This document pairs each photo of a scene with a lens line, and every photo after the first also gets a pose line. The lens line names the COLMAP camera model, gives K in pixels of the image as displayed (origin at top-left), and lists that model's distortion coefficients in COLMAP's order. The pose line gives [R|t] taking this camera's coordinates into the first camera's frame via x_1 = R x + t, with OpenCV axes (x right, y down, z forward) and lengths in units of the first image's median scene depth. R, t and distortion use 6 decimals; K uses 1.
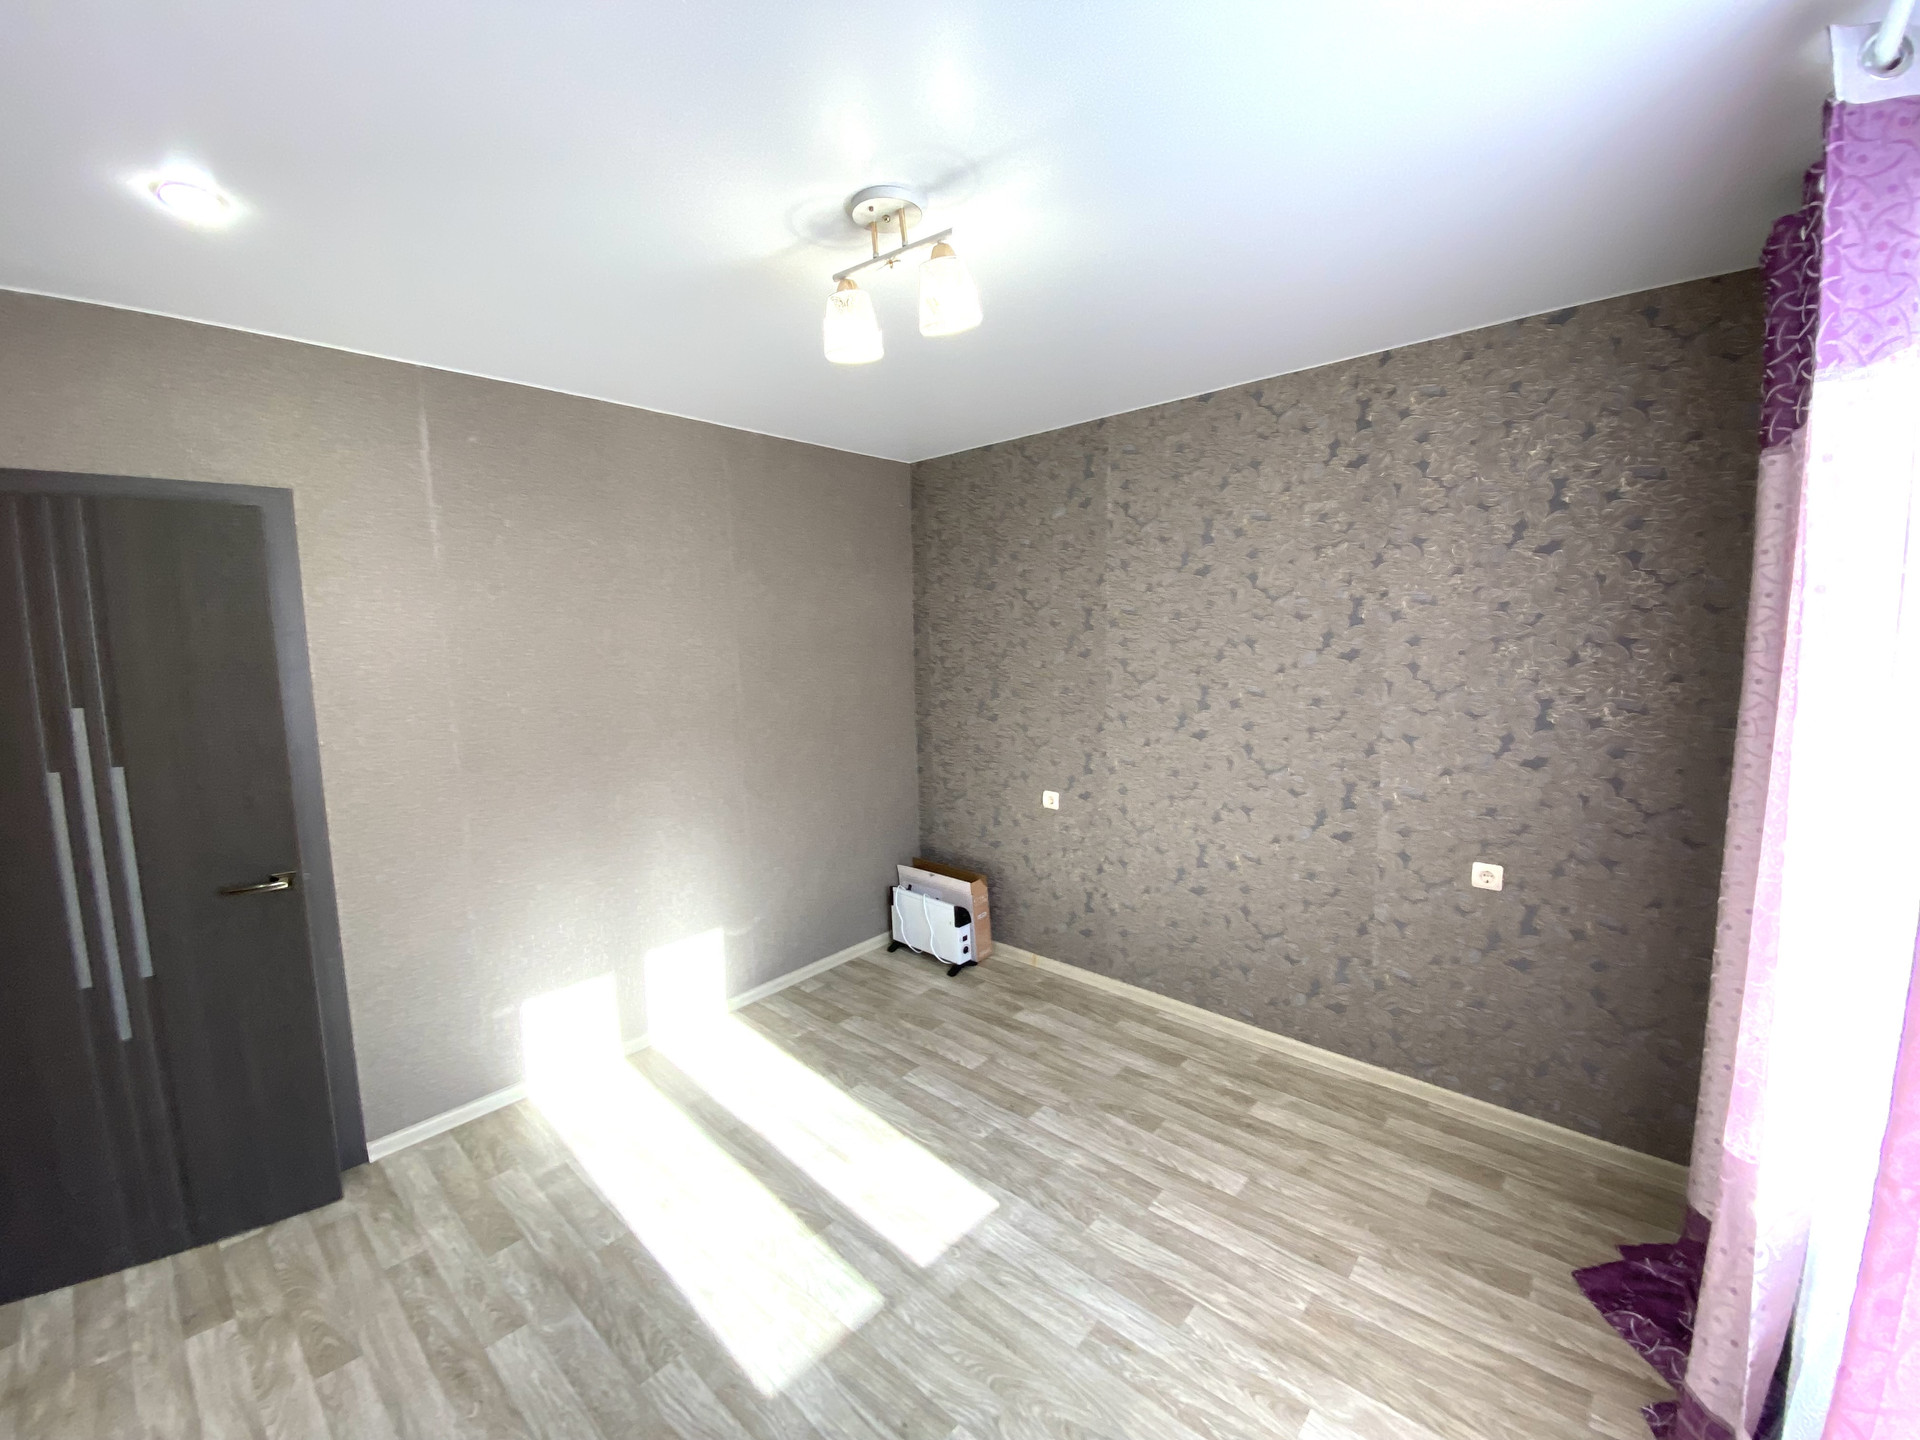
lens RADIAL K [[773.4, 0, 956.2], [0, 773.4, 716.8], [0, 0, 1]] dist [0.019979, -0.021931]
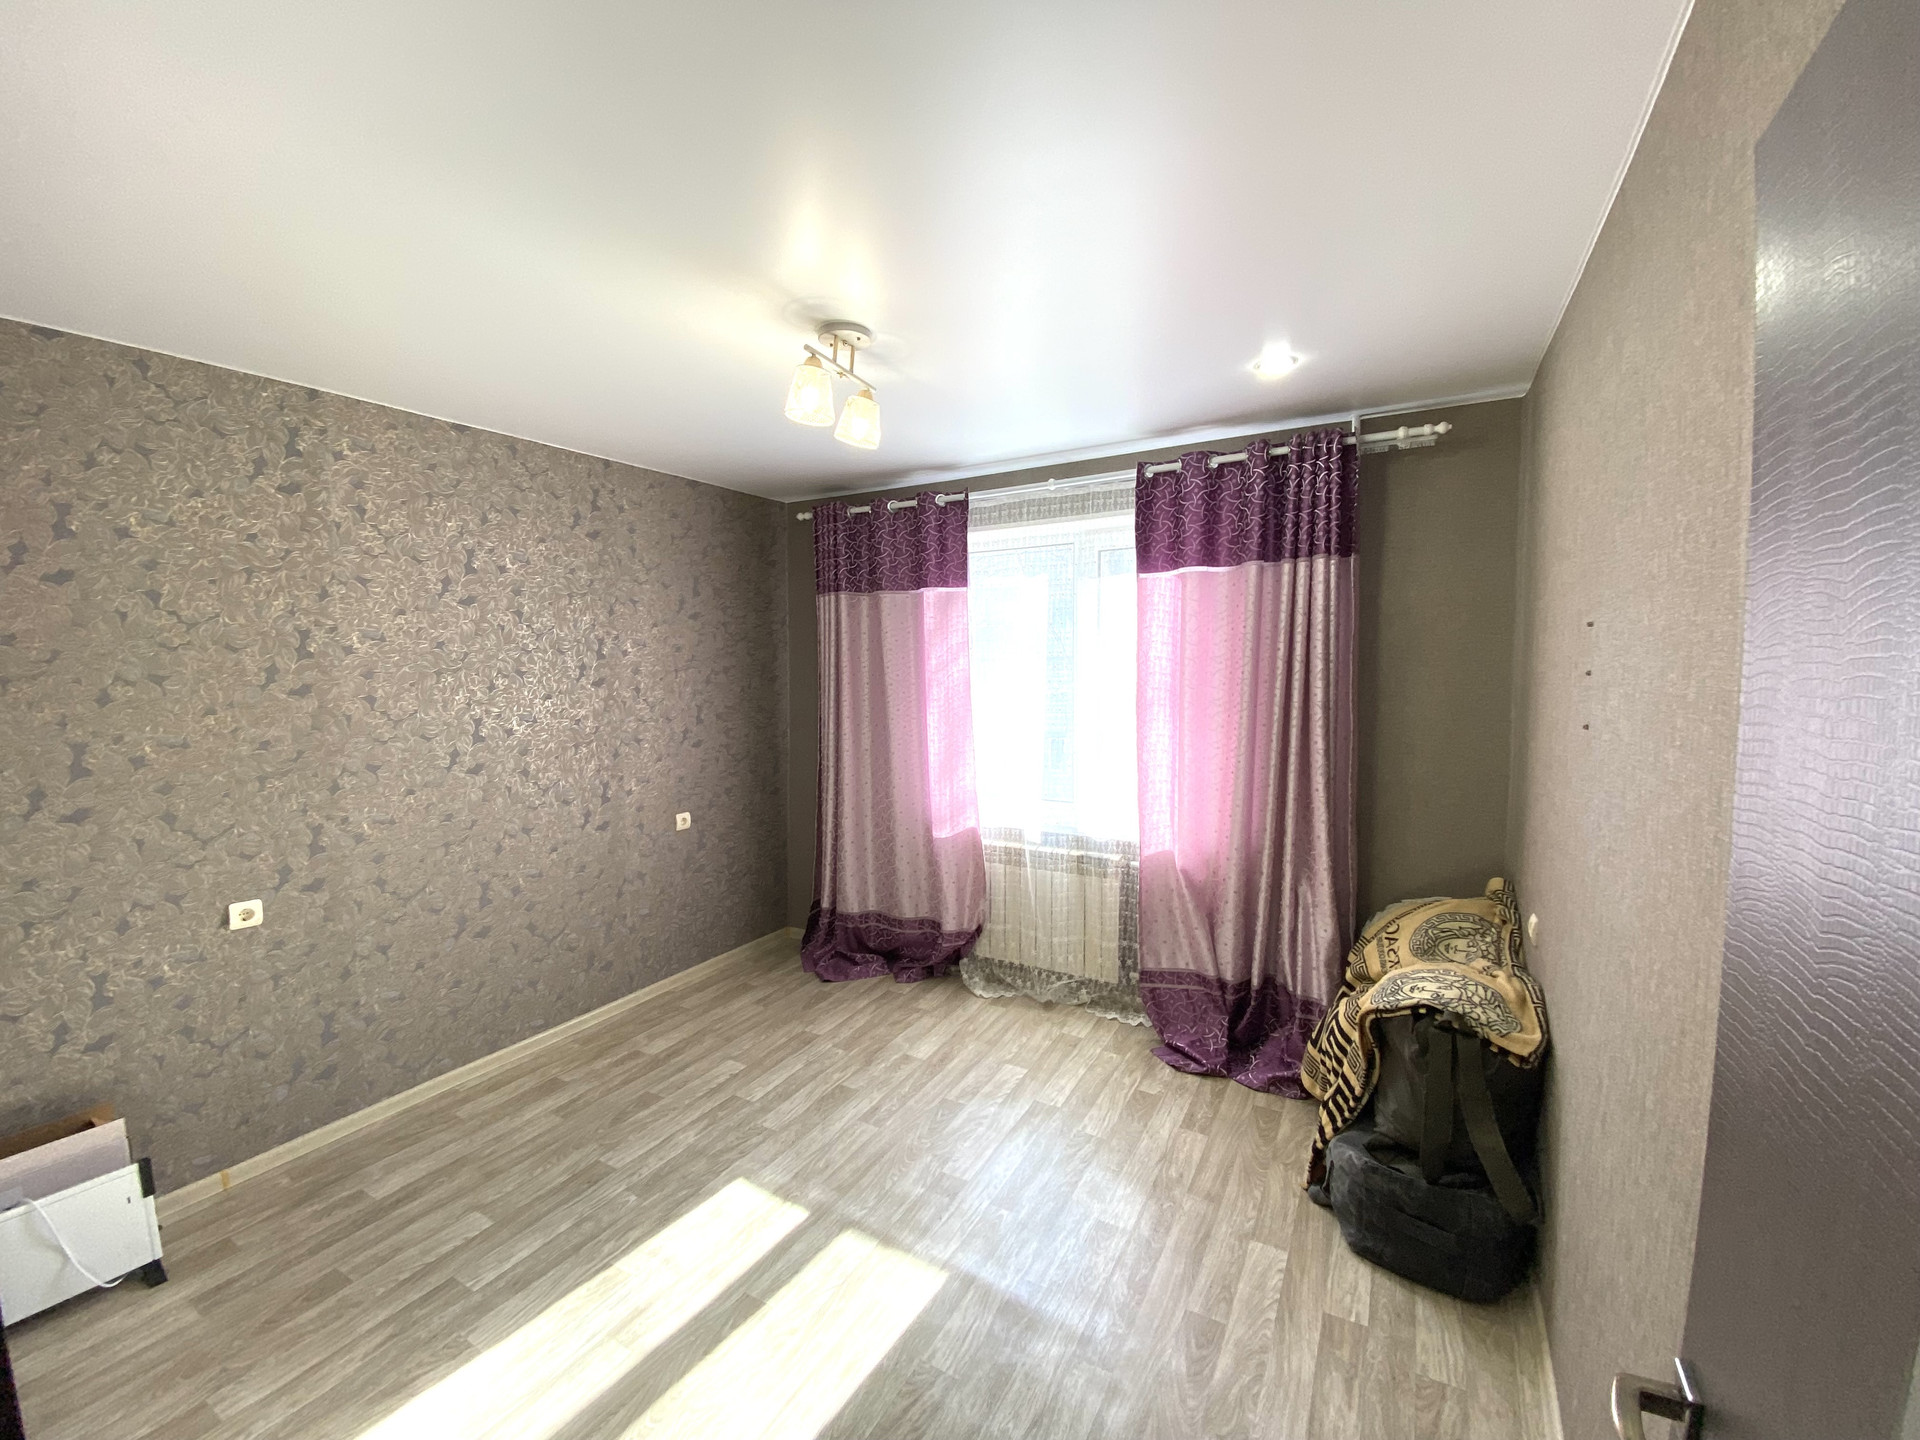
lens RADIAL K [[773.4, 0, 956.2], [0, 773.4, 716.8], [0, 0, 1]] dist [0.019979, -0.021931]
pose [[-0.211063, -0.049557, 0.976215, -0.959107], [0.120907, 0.989721, 0.076383, -0.055640], [-0.969966, 0.134153, -0.202901, 0.767830]]
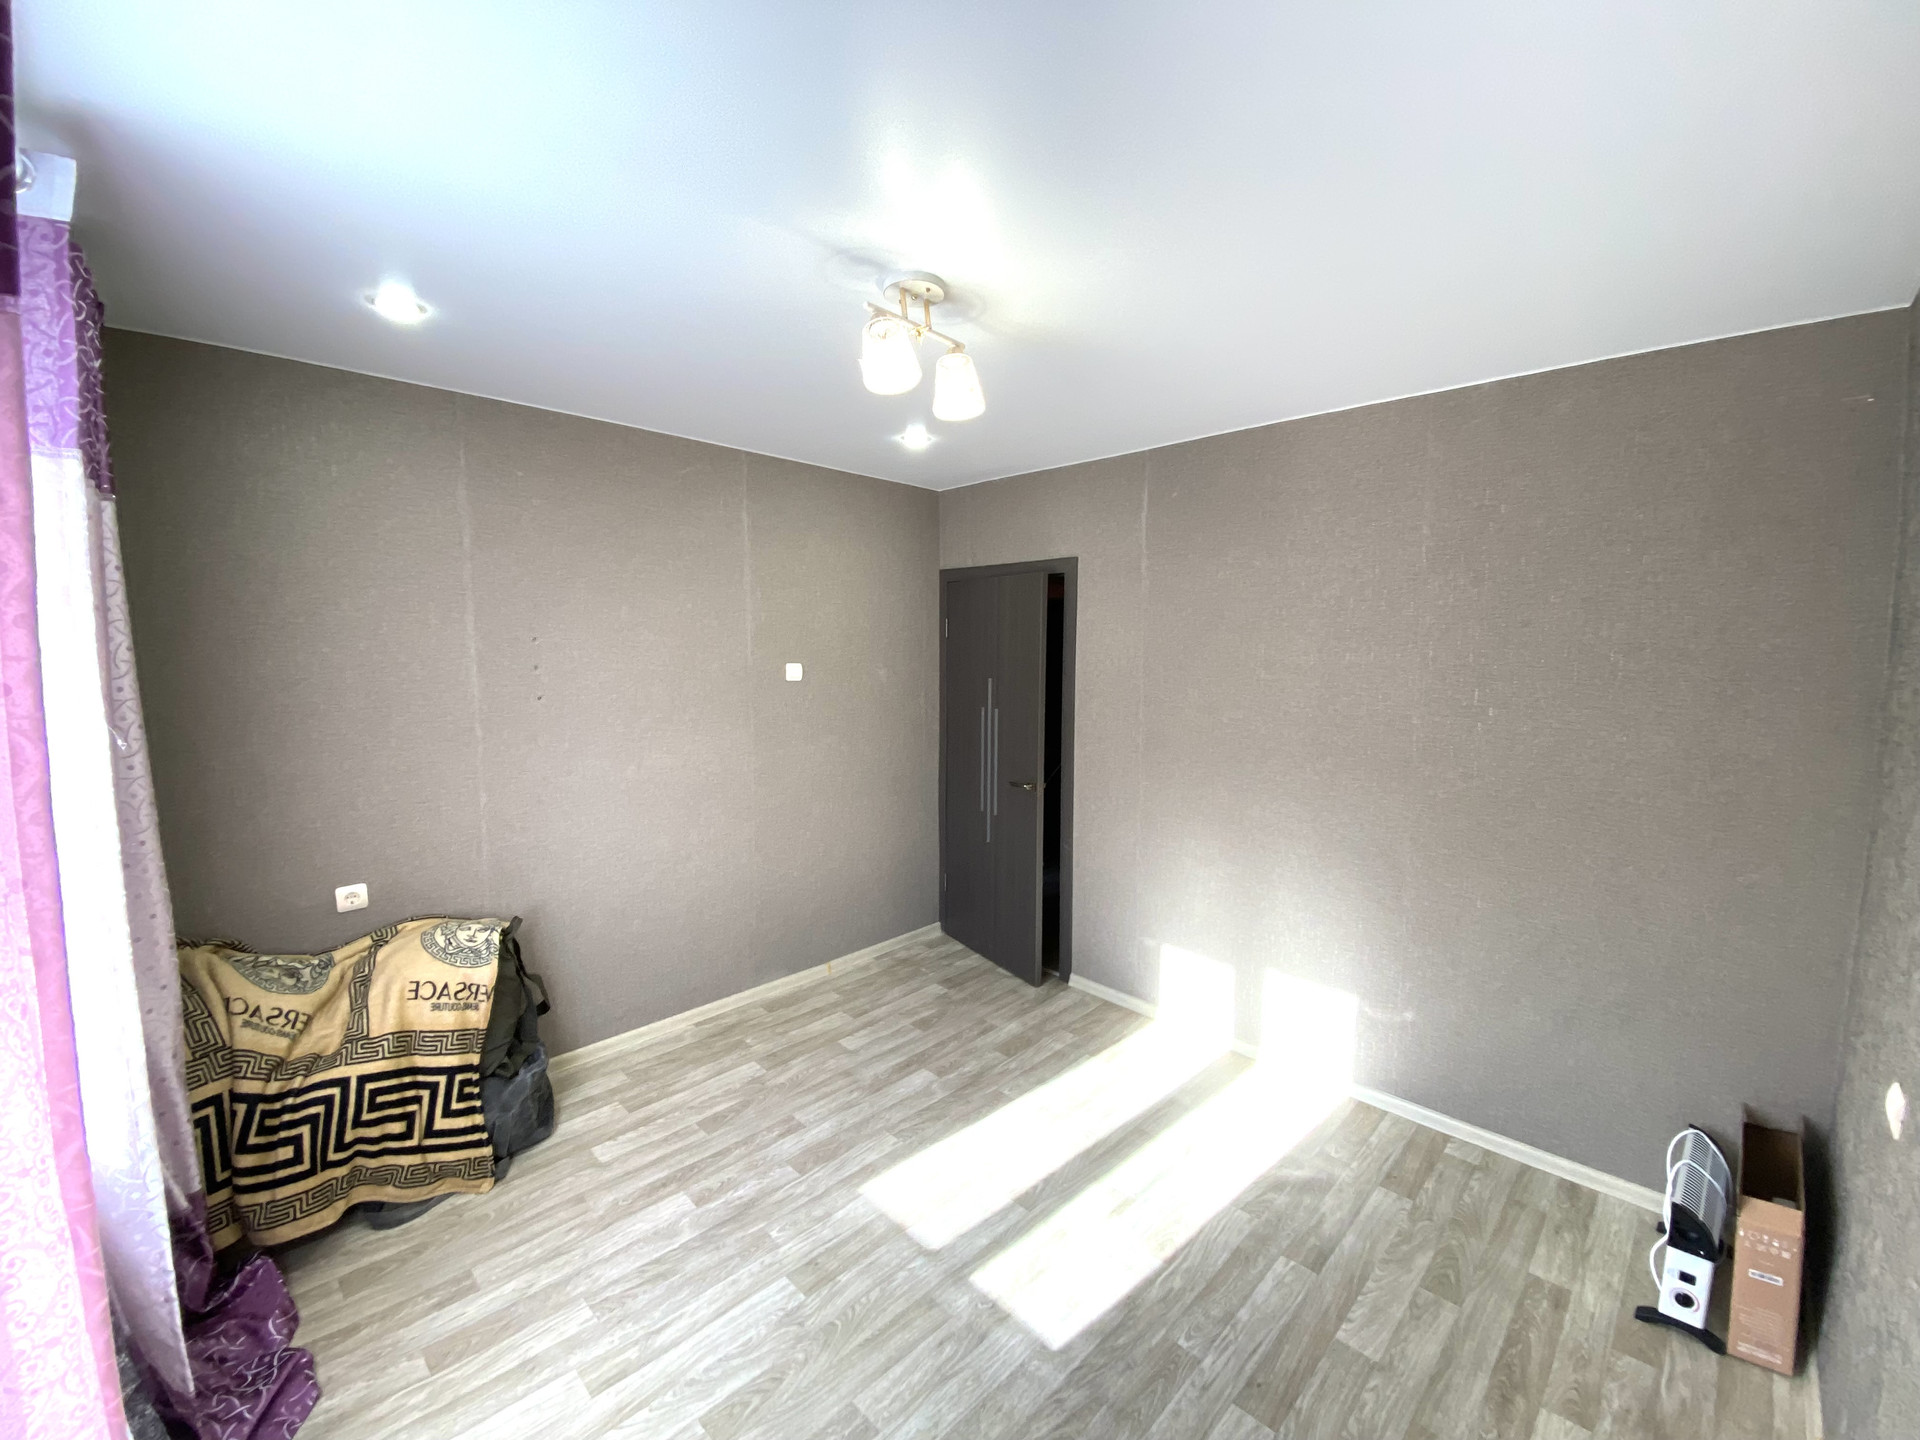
lens RADIAL K [[773.3, 0, 969.1], [0, 773.3, 722.0], [0, 0, 1]] dist [-0.000431, -0.012912]
pose [[-0.035278, 0.126865, -0.991293, 0.721583], [-0.121217, 0.984043, 0.130251, -0.120216], [0.991999, 0.124756, -0.019337, 0.769676]]
